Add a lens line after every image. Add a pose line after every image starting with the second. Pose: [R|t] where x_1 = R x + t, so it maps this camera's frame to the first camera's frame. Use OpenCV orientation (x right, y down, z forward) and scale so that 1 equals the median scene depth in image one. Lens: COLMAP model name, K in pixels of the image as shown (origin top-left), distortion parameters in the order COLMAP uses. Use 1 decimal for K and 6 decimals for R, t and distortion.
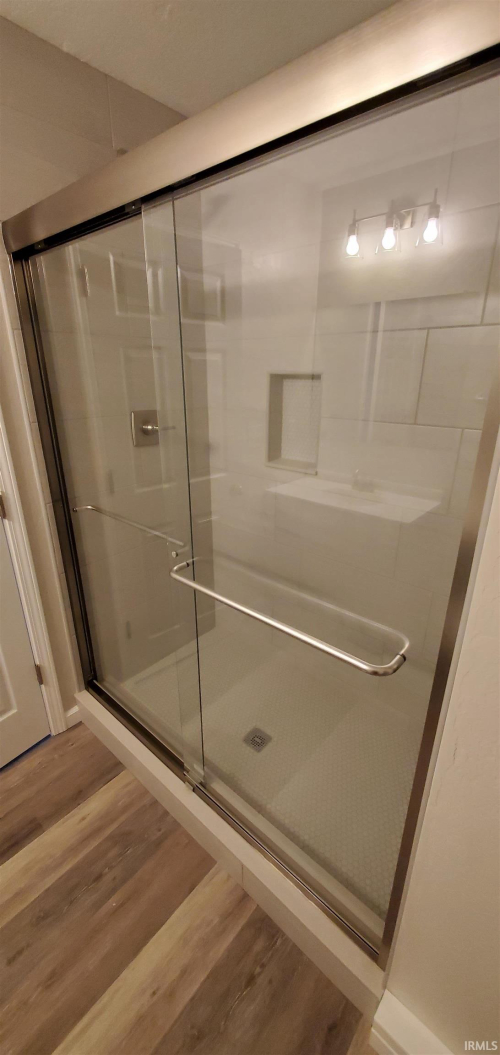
lens RADIAL K [[416.2, 0, 249.2], [0, 416.2, 526.2], [0, 0, 1]] dist [0.003123, -0.001301]
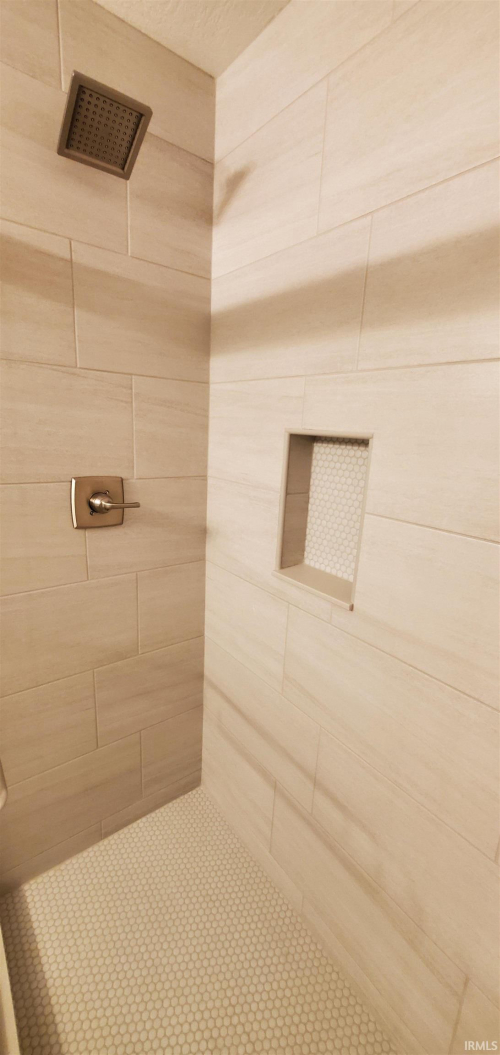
lens RADIAL K [[416.2, 0, 252.3], [0, 416.2, 528.2], [0, 0, 1]] dist [0.003123, -0.001301]
pose [[0.980353, 0.093260, -0.173813, 0.113126], [-0.114077, 0.986923, -0.113885, -0.147308], [0.160919, 0.131476, 0.978171, 0.398988]]
